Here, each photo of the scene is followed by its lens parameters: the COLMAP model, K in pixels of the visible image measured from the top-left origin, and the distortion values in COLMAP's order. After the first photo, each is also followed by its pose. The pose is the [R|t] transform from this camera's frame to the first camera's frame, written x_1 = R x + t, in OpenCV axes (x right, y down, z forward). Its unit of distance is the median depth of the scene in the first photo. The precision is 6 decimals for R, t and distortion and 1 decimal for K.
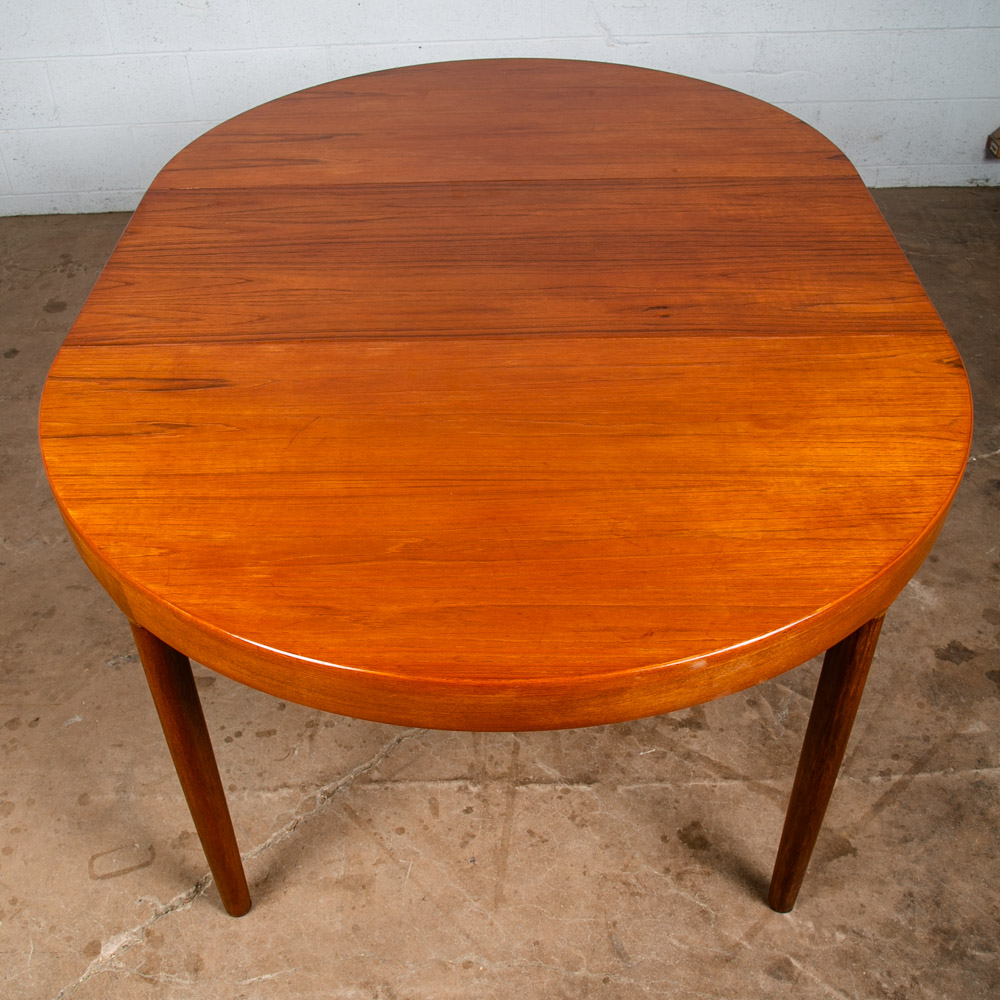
lens RADIAL K [[1138.4, 0, 507.7], [0, 1138.4, 495.9], [0, 0, 1]] dist [-0.072783, 0.000000]
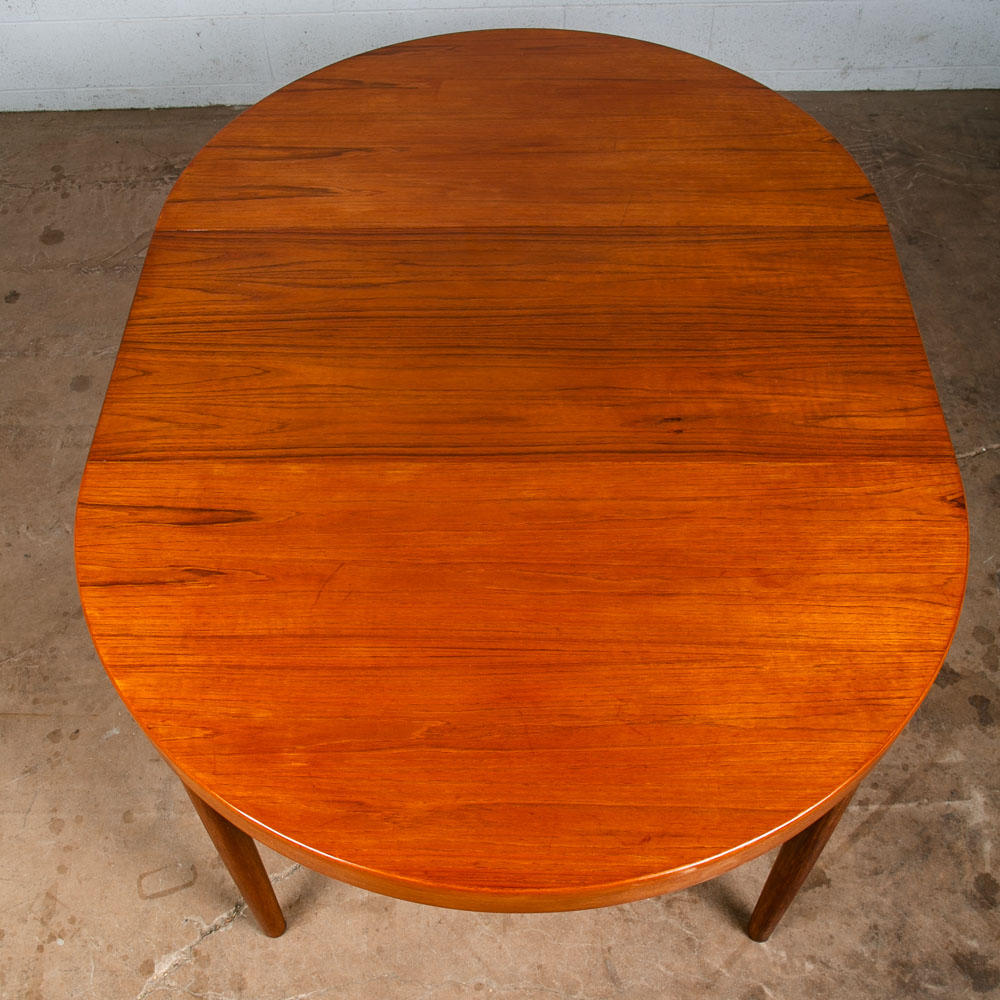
lens RADIAL K [[1172.0, 0, 504.5], [0, 1172.0, 503.7], [0, 0, 1]] dist [-0.052402, 0.000000]
pose [[0.999890, 0.014073, -0.004587, -0.011270], [-0.012700, 0.974864, 0.222437, -0.321669], [0.007602, -0.222355, 0.974936, -0.037967]]
